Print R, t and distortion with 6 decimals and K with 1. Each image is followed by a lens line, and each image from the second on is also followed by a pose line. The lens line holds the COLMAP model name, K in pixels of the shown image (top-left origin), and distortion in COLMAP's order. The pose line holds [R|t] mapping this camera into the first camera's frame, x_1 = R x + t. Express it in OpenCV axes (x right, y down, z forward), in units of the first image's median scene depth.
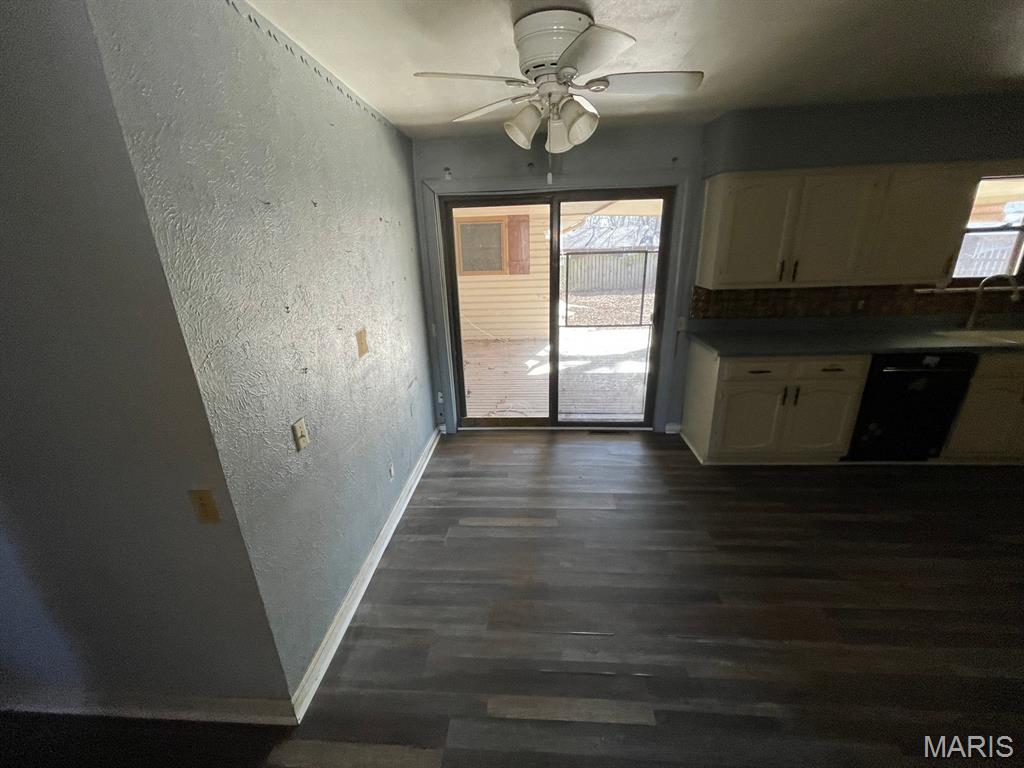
lens RADIAL K [[411.2, 0, 510.4], [0, 411.2, 388.9], [0, 0, 1]] dist [-0.007701, 0.003581]
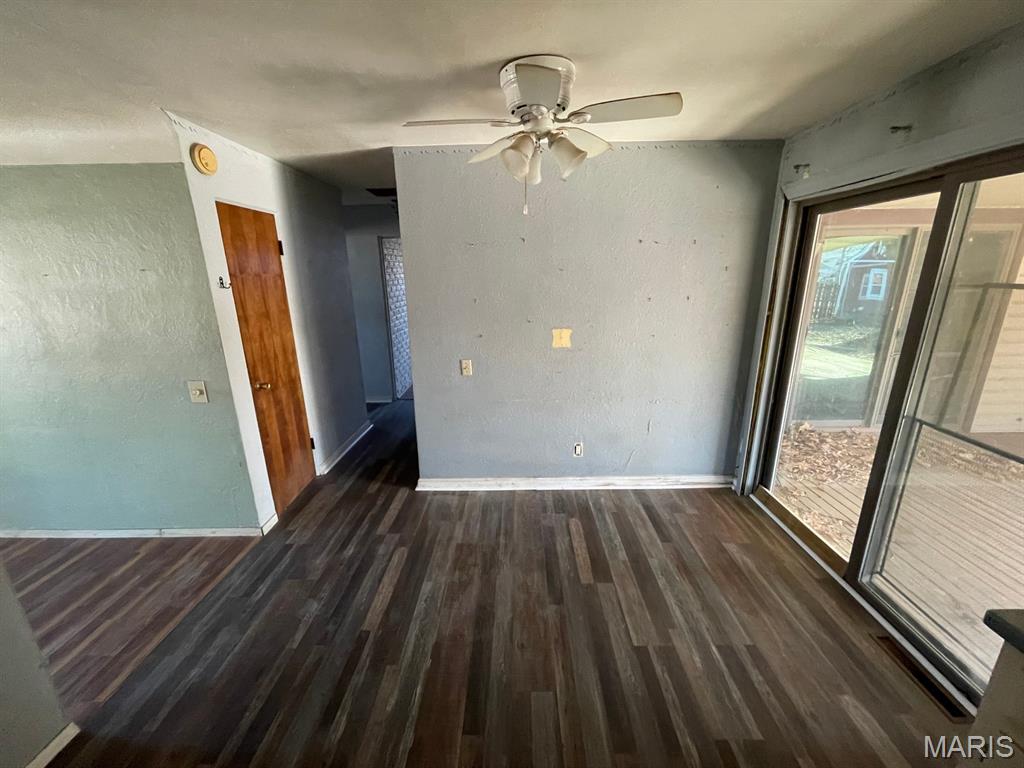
lens RADIAL K [[411.2, 0, 510.4], [0, 411.2, 388.9], [0, 0, 1]] dist [-0.007701, 0.003581]
pose [[0.045537, 0.306733, -0.950706, 1.104439], [-0.320082, 0.905997, 0.276977, -0.325133], [0.946295, 0.291691, 0.139436, 0.823639]]
